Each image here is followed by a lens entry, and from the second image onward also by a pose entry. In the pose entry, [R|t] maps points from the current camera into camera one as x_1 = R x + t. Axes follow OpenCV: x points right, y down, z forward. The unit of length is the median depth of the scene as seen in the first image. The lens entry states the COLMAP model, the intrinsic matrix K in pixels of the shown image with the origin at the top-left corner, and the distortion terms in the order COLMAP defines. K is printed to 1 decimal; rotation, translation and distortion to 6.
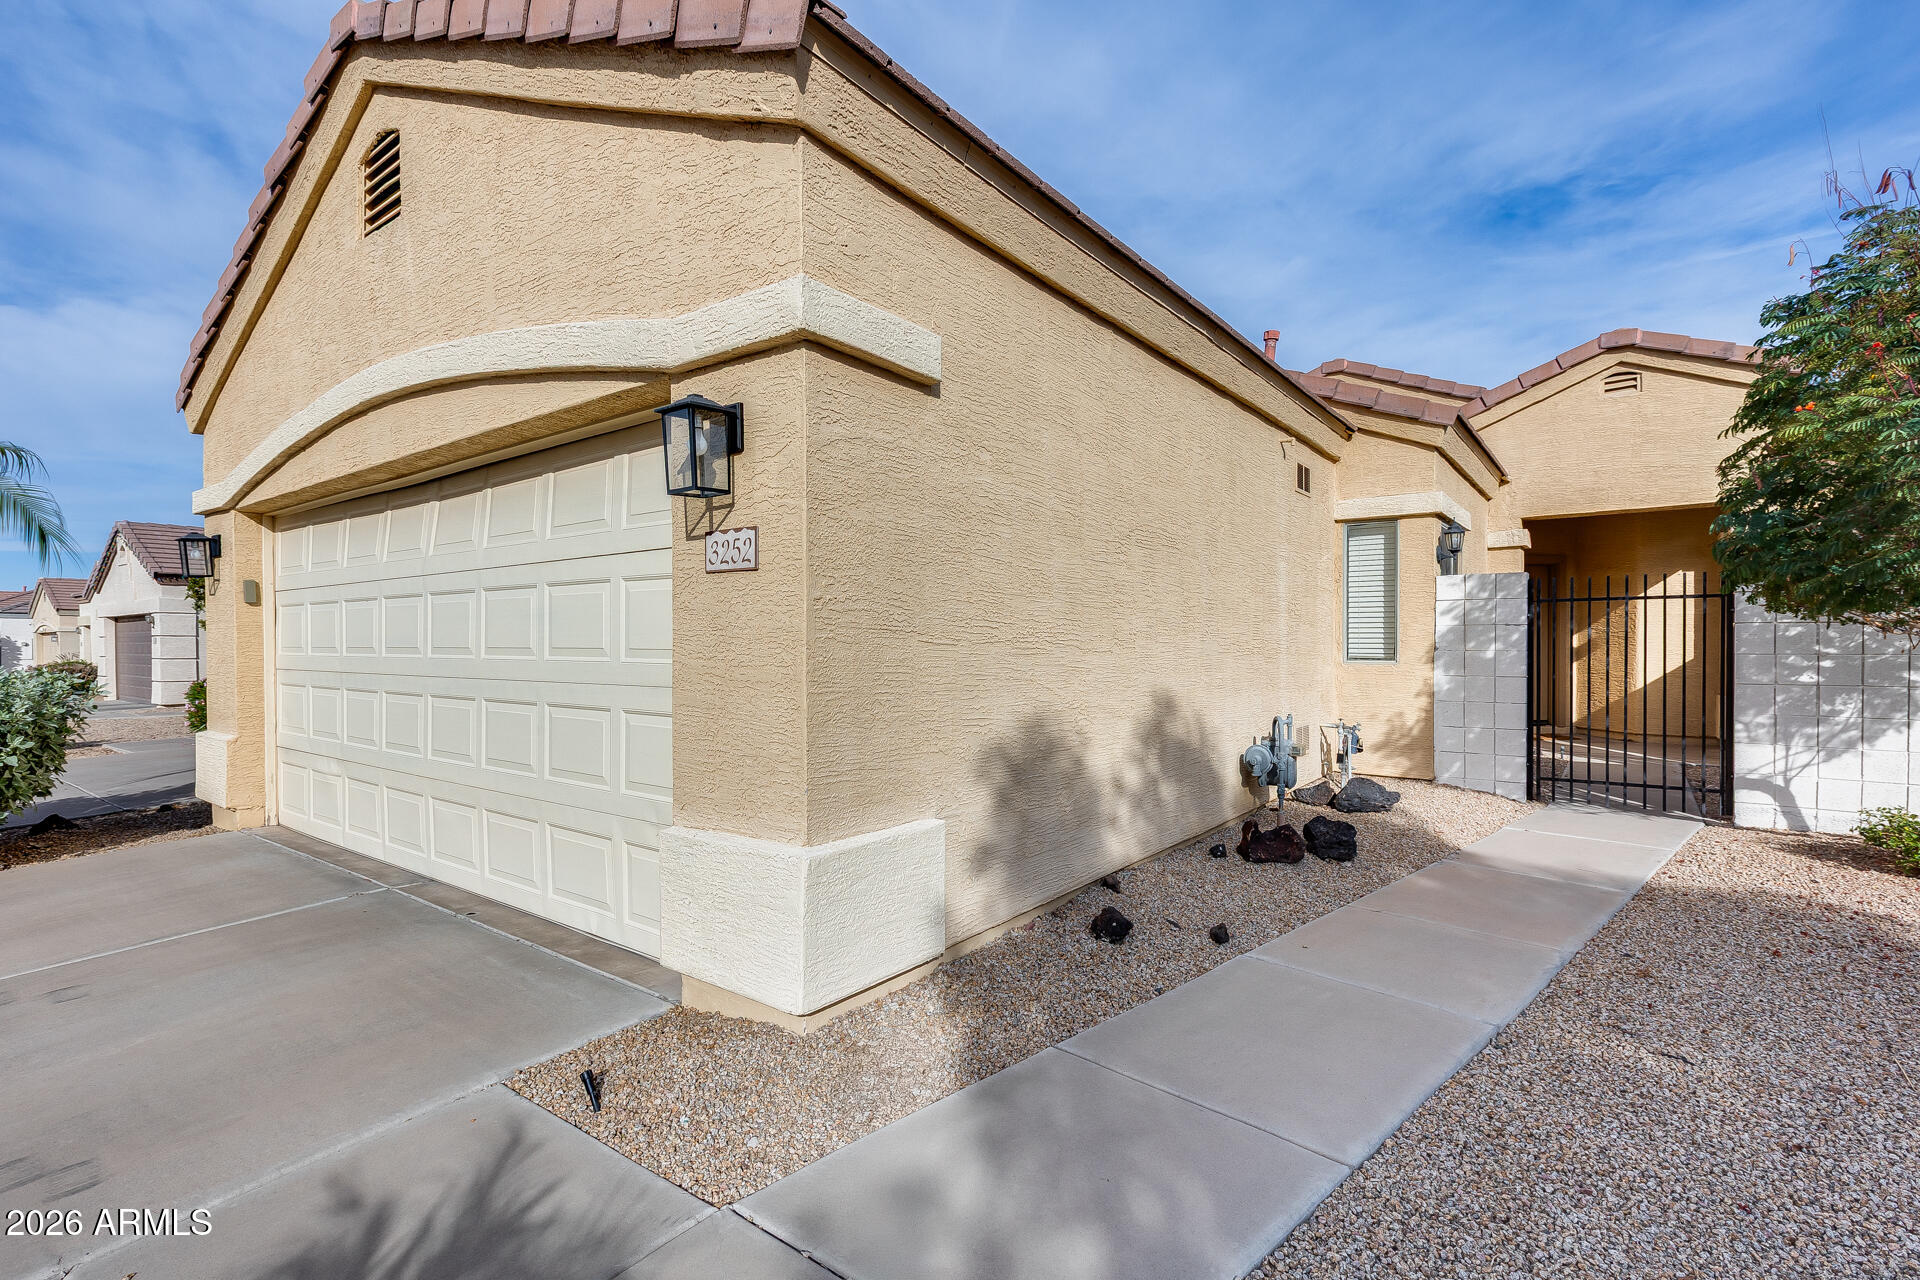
lens RADIAL K [[905.0, 0, 954.3], [0, 905.0, 652.9], [0, 0, 1]] dist [-0.000628, 0.000792]
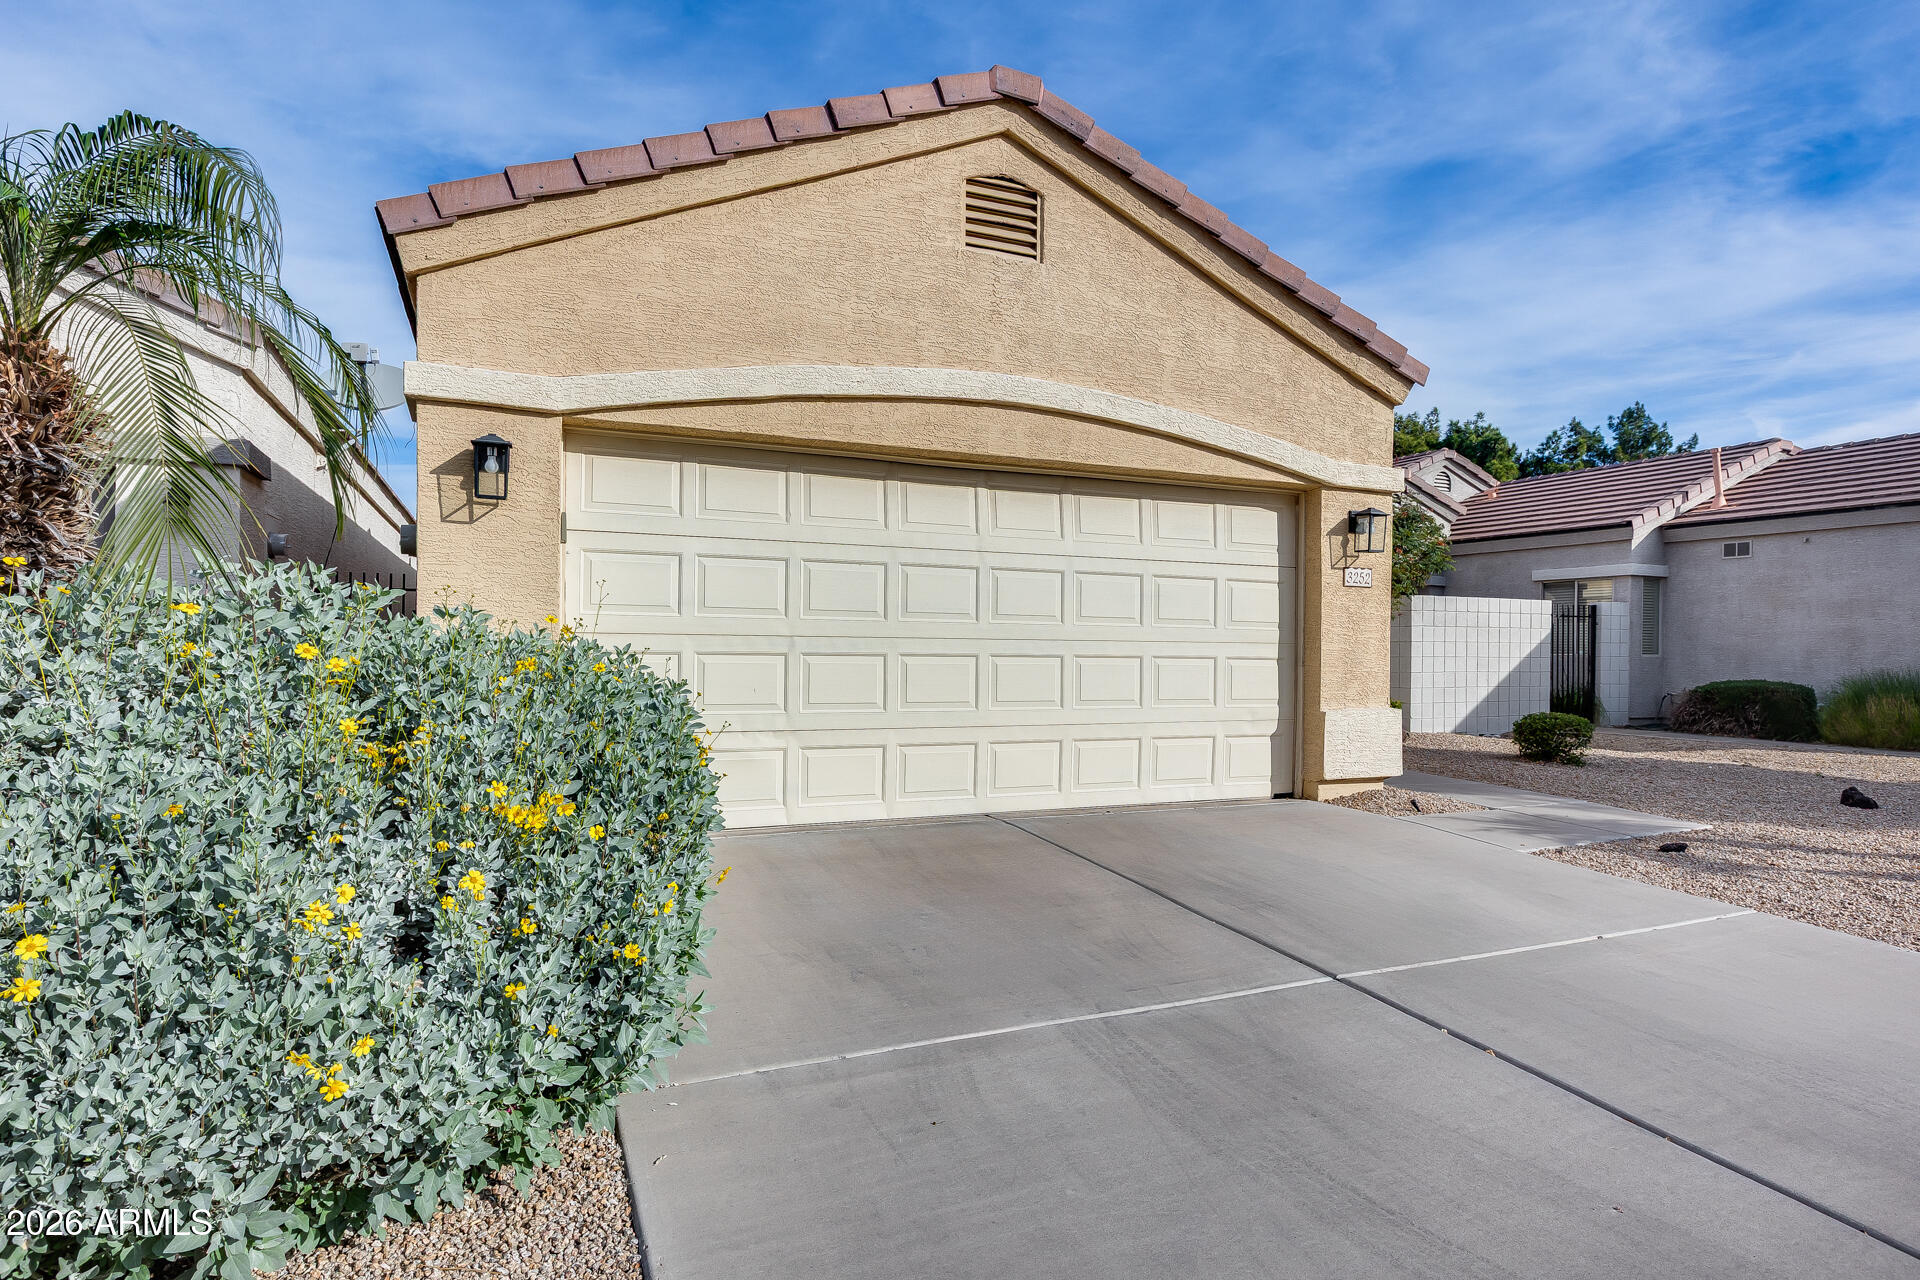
lens RADIAL K [[976.4, 0, 974.3], [0, 976.4, 636.4], [0, 0, 1]] dist [0.002548, -0.002408]
pose [[0.495851, 0.009605, 0.868354, -1.301096], [-0.008635, 0.999944, -0.006130, 0.023294], [-0.868364, -0.004459, 0.495907, 0.301751]]
